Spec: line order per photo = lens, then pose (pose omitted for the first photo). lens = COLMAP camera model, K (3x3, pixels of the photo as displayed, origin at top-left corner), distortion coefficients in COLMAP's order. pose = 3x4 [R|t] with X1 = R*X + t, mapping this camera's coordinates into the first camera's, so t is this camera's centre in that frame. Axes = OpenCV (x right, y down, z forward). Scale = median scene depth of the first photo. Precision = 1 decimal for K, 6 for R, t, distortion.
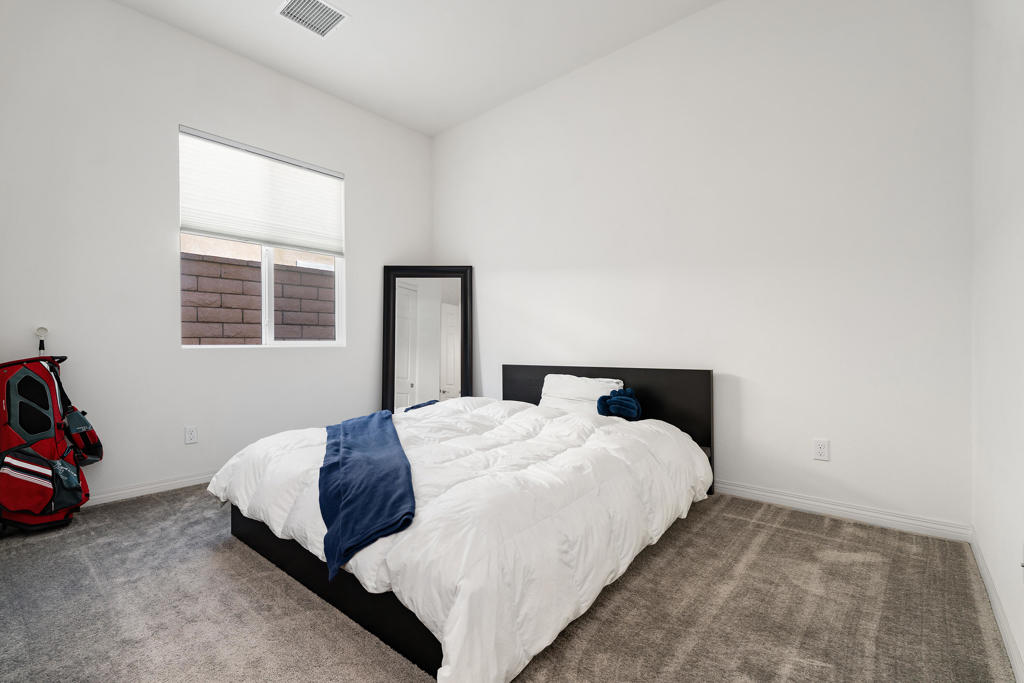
lens RADIAL K [[467.0, 0, 510.9], [0, 467.0, 341.7], [0, 0, 1]] dist [-0.000183, 0.001570]
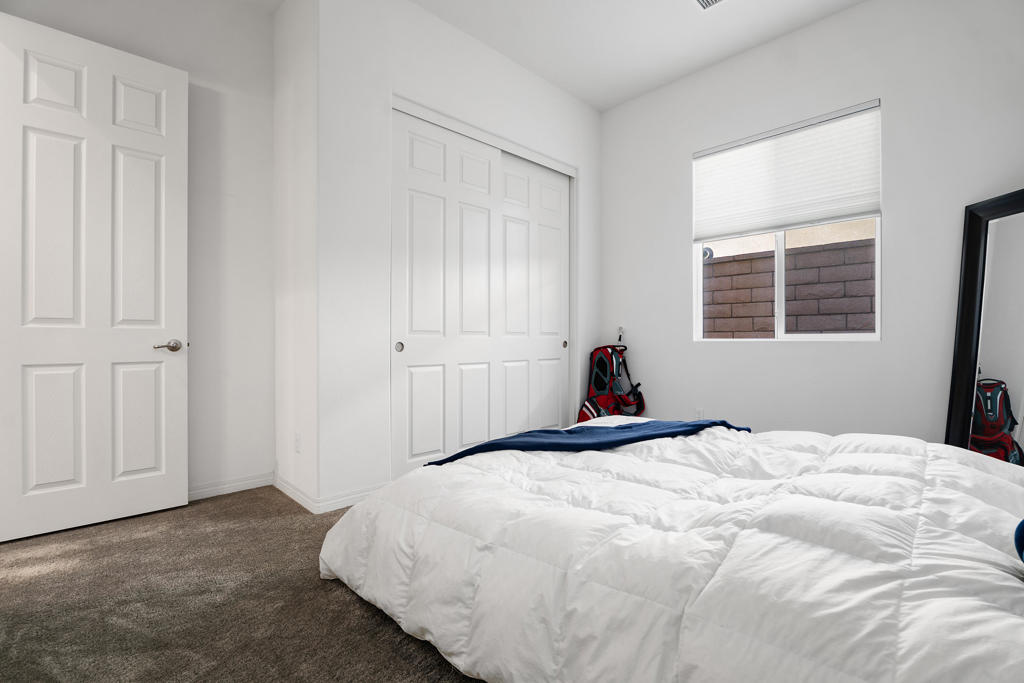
lens RADIAL K [[467.0, 0, 511.1], [0, 467.0, 339.1], [0, 0, 1]] dist [-0.000183, 0.001570]
pose [[-0.100285, 0.005844, -0.994942, 0.452817], [0.007100, 0.999961, 0.005157, -0.000333], [0.994933, -0.006547, -0.100322, 0.566690]]
